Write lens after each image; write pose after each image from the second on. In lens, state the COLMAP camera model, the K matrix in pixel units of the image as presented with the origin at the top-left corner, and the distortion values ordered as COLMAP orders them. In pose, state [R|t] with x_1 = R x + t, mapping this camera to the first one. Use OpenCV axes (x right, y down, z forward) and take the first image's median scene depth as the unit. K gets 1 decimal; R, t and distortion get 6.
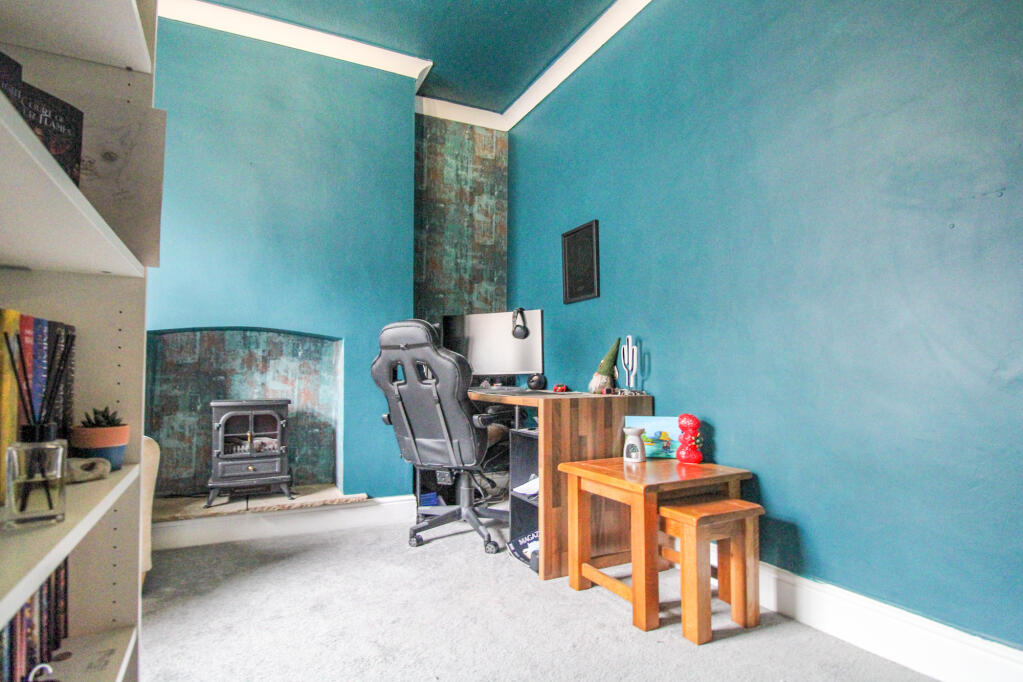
lens RADIAL K [[514.9, 0, 509.3], [0, 514.9, 352.1], [0, 0, 1]] dist [0.000153, 0.000047]
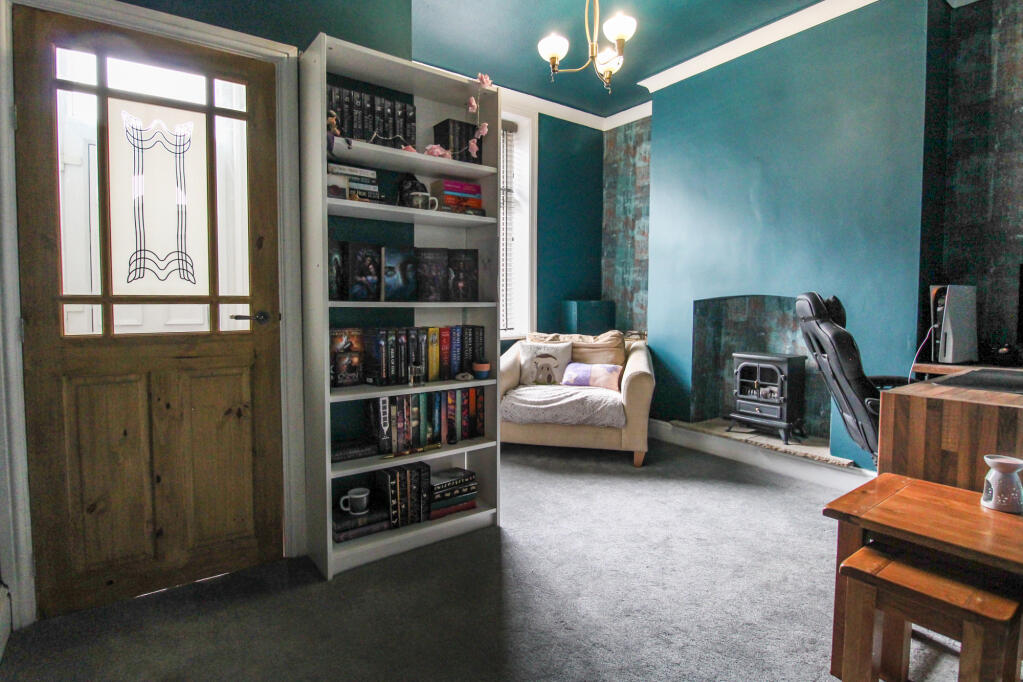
lens RADIAL K [[518.0, 0, 512.0], [0, 518.0, 328.0], [0, 0, 1]] dist [-0.019876, 0.000068]
pose [[0.172524, 0.049994, -0.983736, 0.599862], [0.034791, 0.997779, 0.056809, -0.060293], [0.984391, -0.044026, 0.170401, 0.218435]]
